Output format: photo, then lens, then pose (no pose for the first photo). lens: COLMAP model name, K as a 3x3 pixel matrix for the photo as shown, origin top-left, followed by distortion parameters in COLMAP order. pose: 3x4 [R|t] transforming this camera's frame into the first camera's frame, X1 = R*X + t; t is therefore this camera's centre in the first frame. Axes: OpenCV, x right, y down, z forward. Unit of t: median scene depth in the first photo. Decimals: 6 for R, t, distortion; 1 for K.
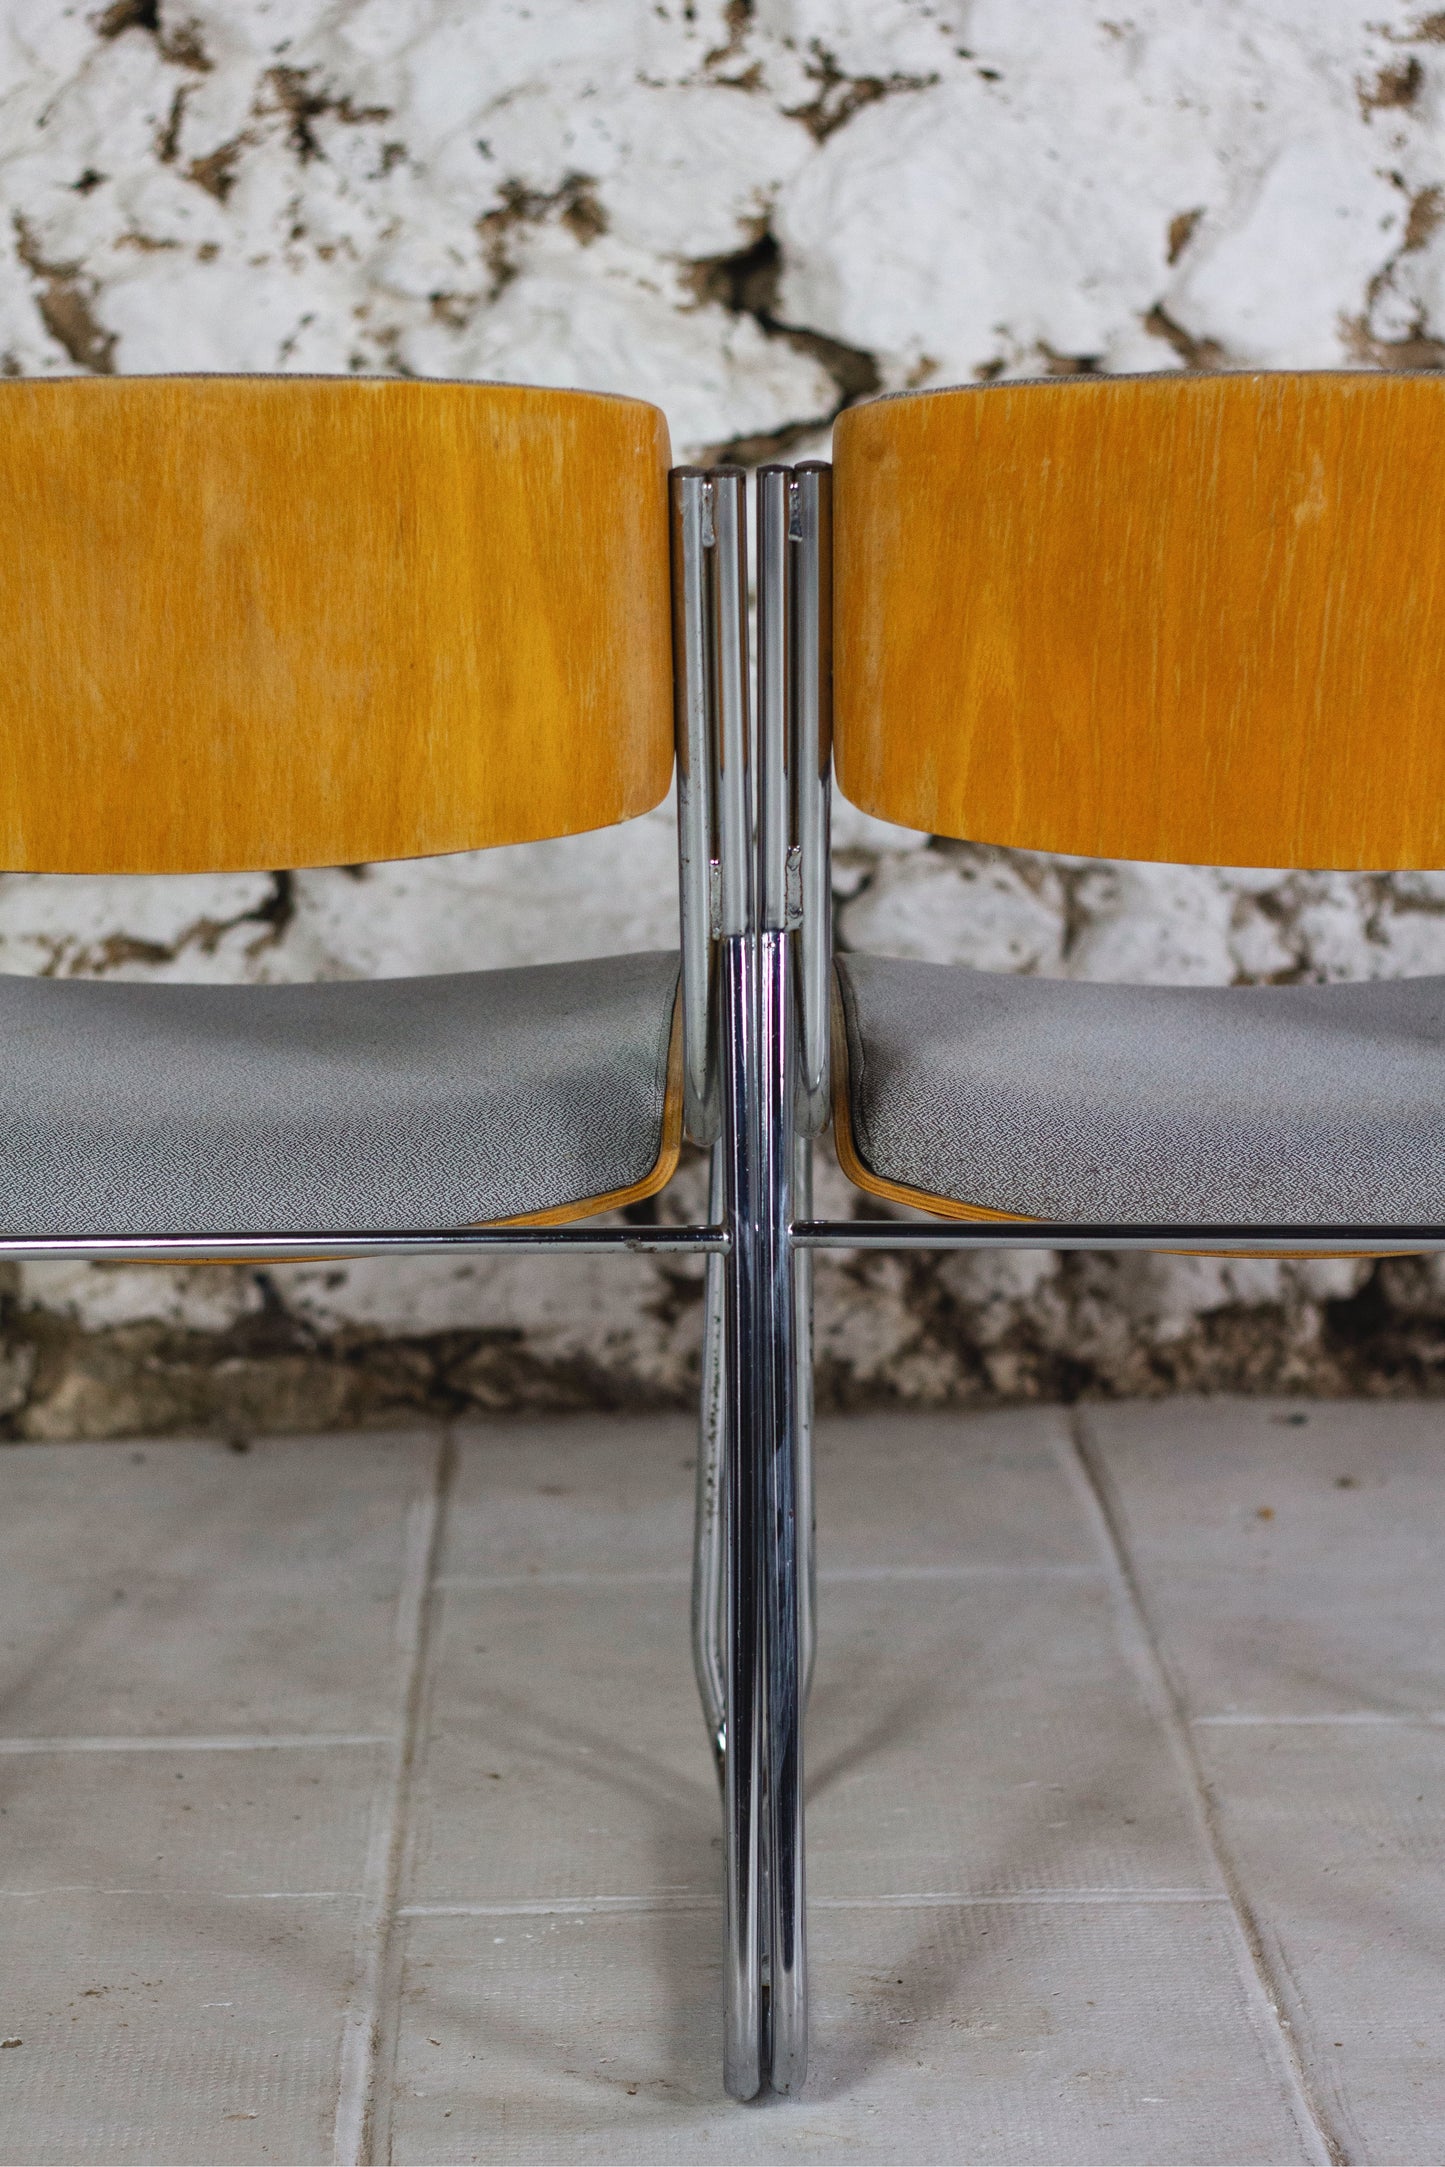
lens RADIAL K [[5130.0, 0, 716.3], [0, 5130.0, 1014.1], [0, 0, 1]] dist [-0.098252, 0.000000]
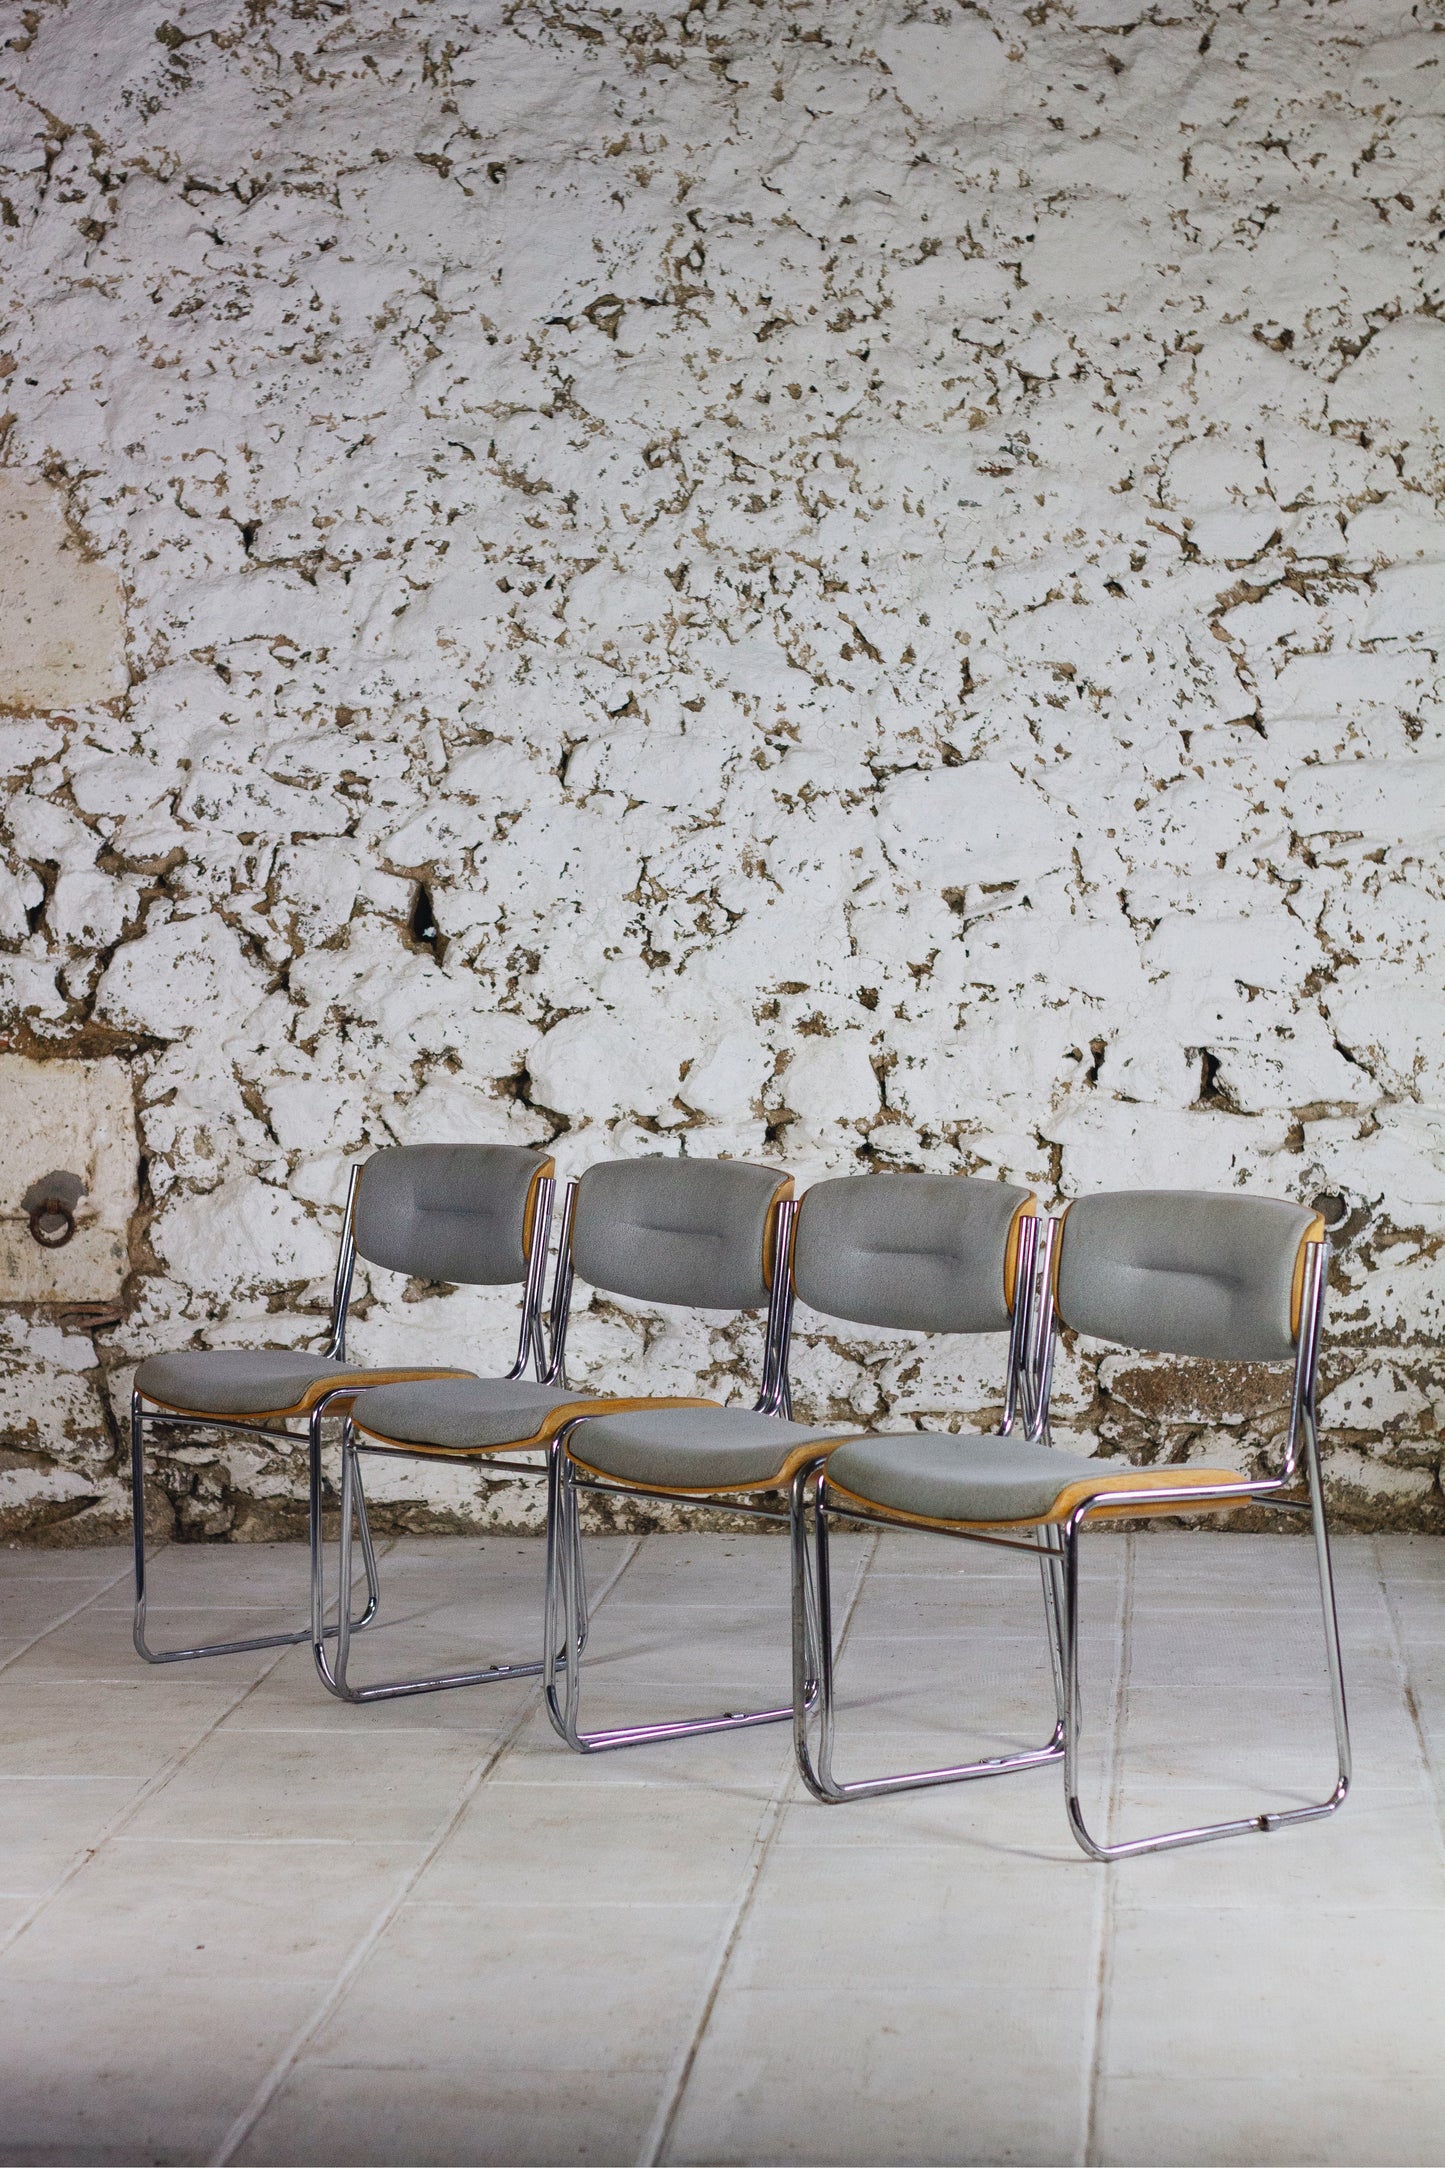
lens RADIAL K [[5132.4, 0, 685.5], [0, 5132.4, 1102.2], [0, 0, 1]] dist [-0.098252, 0.000000]
pose [[0.994205, 0.001991, -0.107479, 0.366161], [-0.013098, 0.994623, -0.102733, 0.126712], [0.106696, 0.103545, 0.988885, -1.527427]]
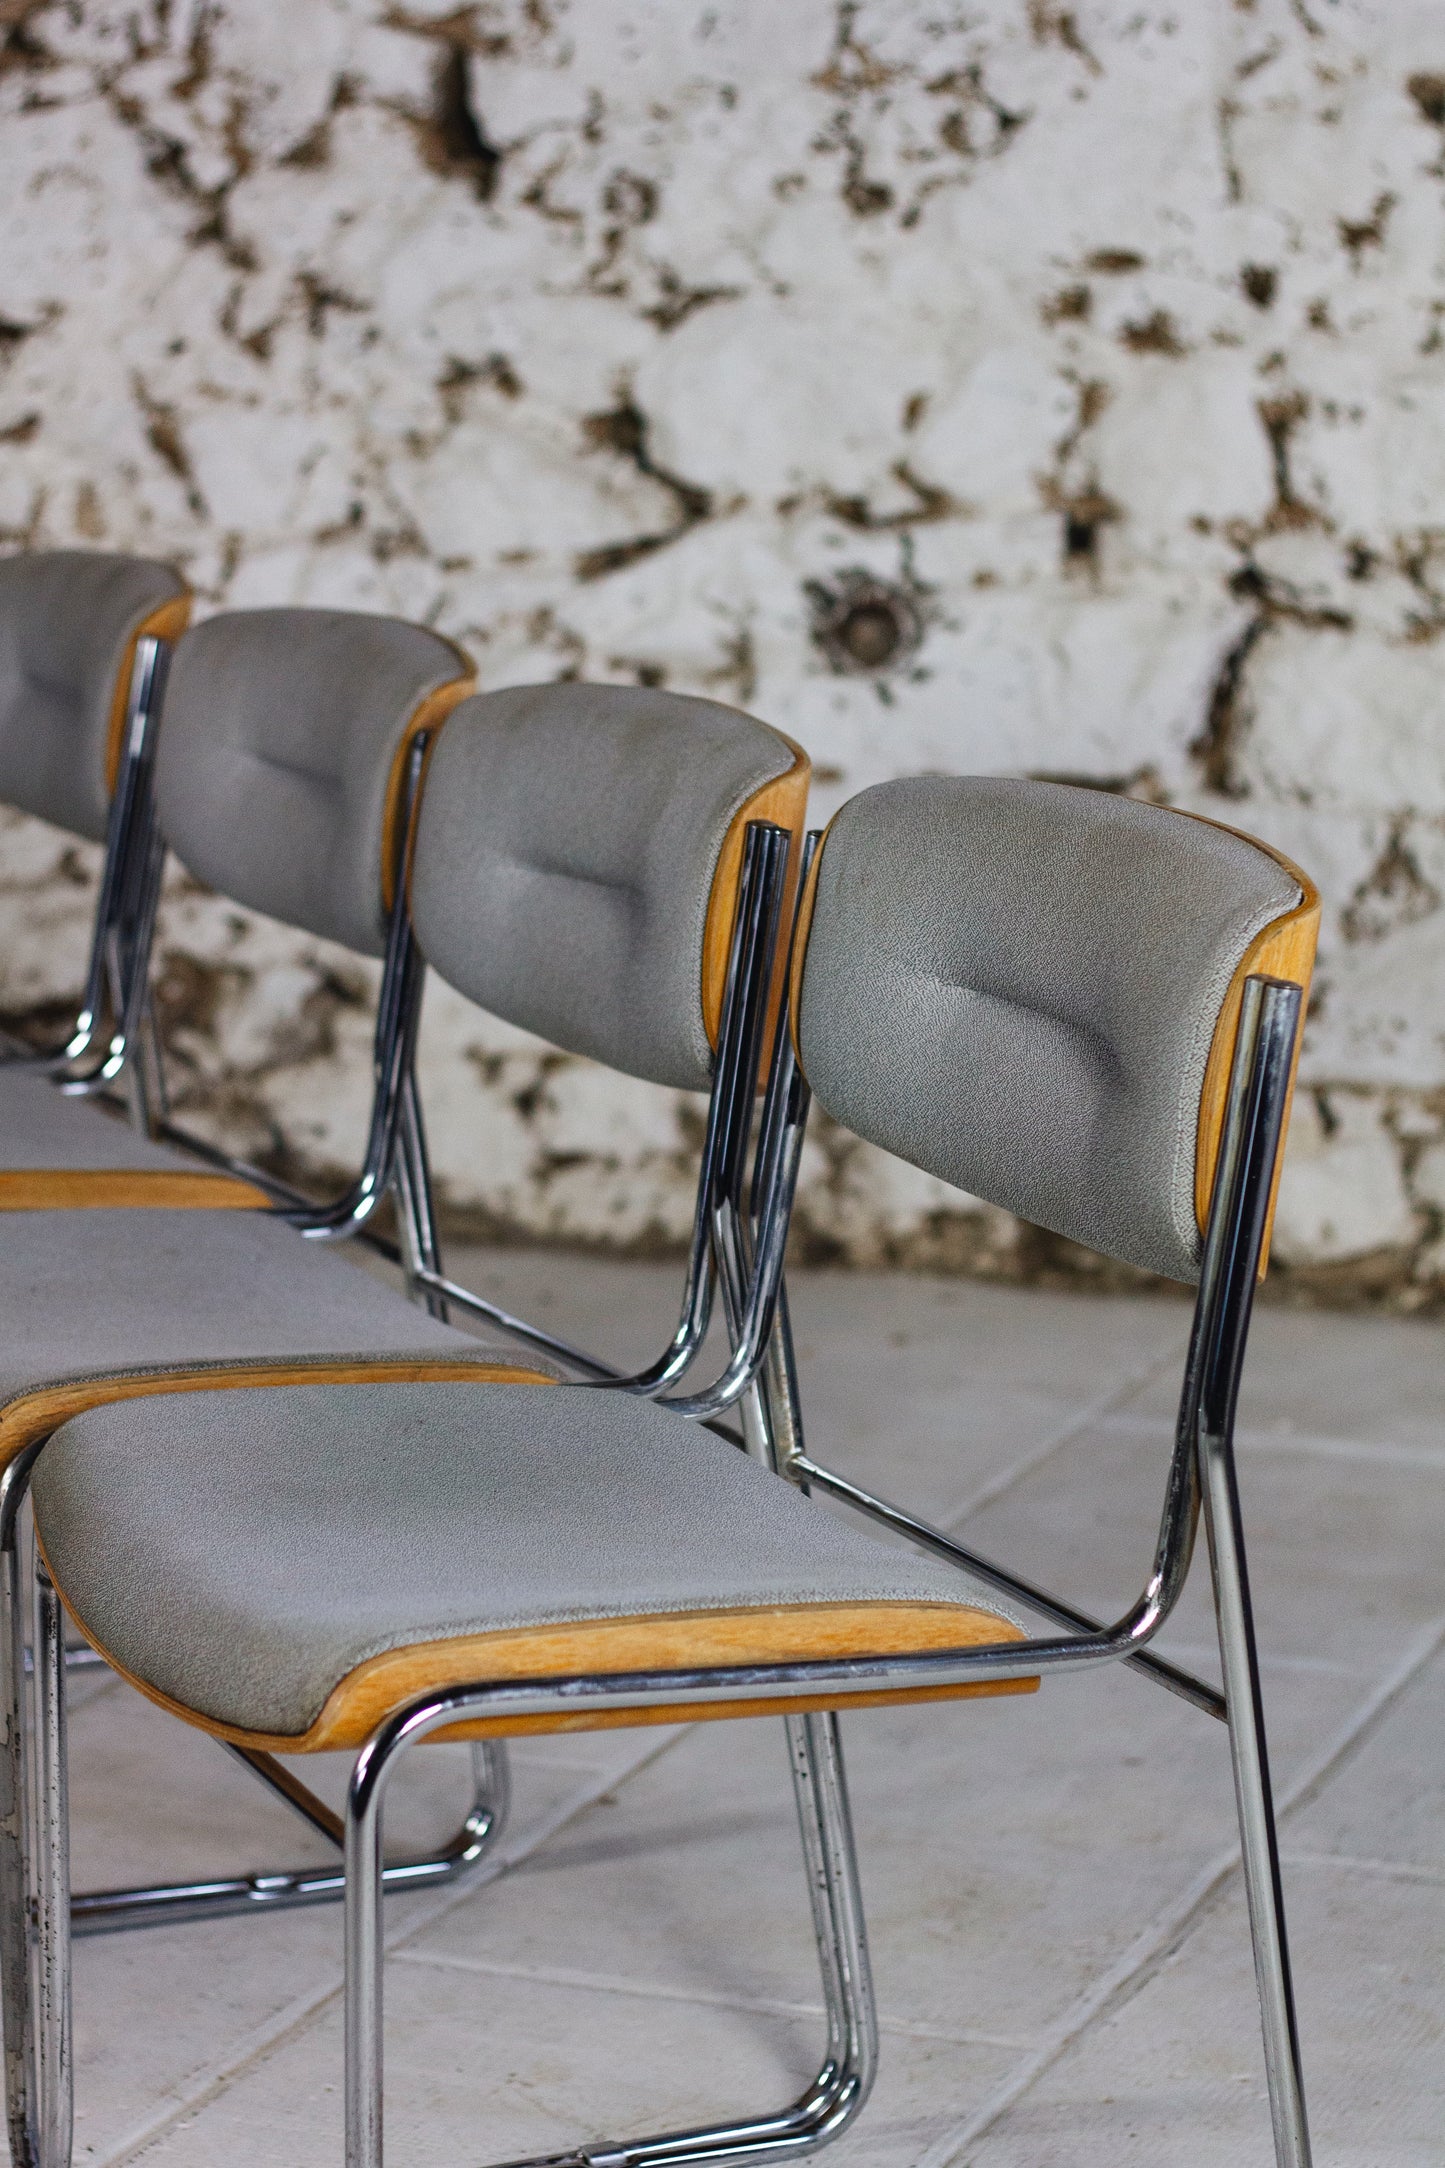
lens RADIAL K [[5412.8, 0, 697.3], [0, 5412.8, 1093.0], [0, 0, 1]] dist [-0.097784, 0.000000]
pose [[0.924121, 0.083474, -0.372871, 0.584407], [-0.075276, 0.996494, 0.036518, -0.021015], [0.374612, -0.005679, 0.927164, -0.341818]]
